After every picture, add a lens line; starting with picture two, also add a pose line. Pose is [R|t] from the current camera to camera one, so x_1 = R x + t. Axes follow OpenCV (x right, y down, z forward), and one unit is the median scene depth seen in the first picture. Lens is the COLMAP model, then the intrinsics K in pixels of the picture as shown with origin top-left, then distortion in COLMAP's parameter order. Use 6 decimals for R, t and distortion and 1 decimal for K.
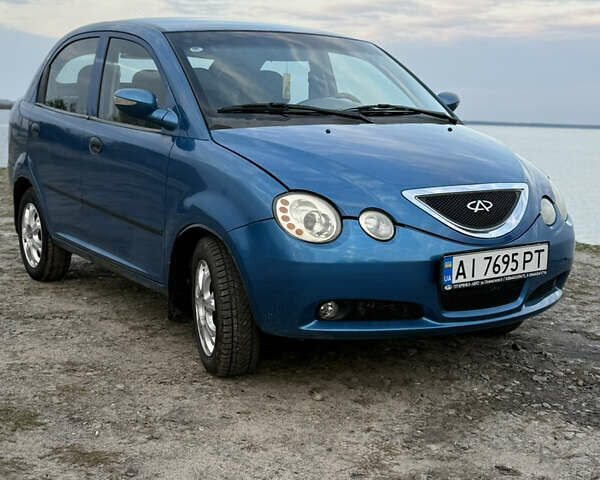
lens RADIAL K [[992.1, 0, 300.0], [0, 992.1, 240.0], [0, 0, 1]] dist [0.136163, -0.040473]
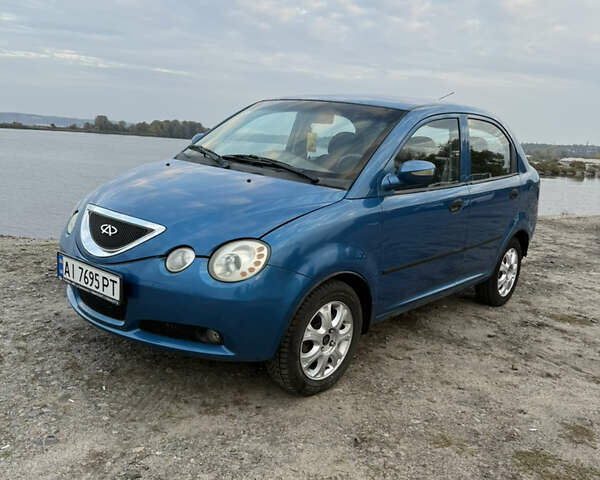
lens RADIAL K [[556.0, 0, 300.0], [0, 556.0, 240.0], [0, 0, 1]] dist [-0.004535, -0.003701]
pose [[0.301477, 0.205469, -0.931071, 0.891670], [-0.232903, 0.962794, 0.137056, -0.170543], [0.924590, 0.175530, 0.338115, 1.002175]]
